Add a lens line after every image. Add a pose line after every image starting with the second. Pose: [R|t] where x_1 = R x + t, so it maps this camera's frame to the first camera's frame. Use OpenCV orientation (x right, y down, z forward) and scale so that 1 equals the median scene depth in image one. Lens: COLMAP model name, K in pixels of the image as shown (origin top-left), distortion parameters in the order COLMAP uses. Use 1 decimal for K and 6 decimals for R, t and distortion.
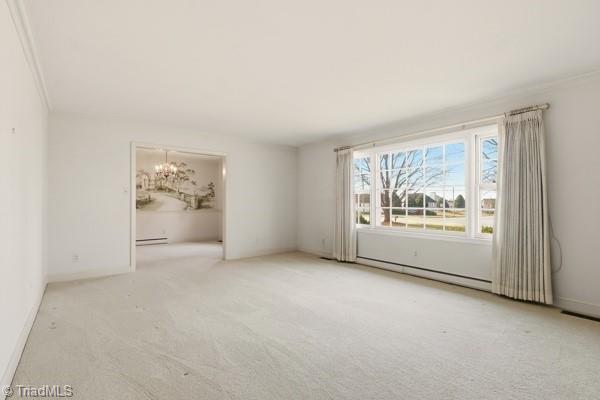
lens RADIAL K [[286.2, 0, 304.4], [0, 286.2, 199.8], [0, 0, 1]] dist [0.018584, 0.000282]
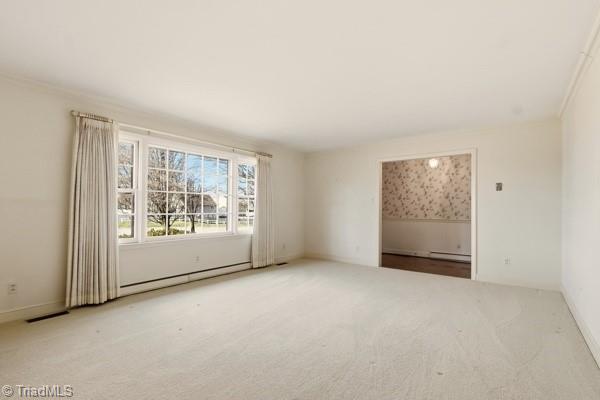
lens RADIAL K [[286.2, 0, 303.0], [0, 286.2, 202.7], [0, 0, 1]] dist [0.018584, 0.000282]
pose [[-0.236915, 0.020456, 0.971315, -0.682299], [-0.015000, 0.999582, -0.024710, 0.010634], [-0.971414, -0.020424, -0.236510, 0.870413]]
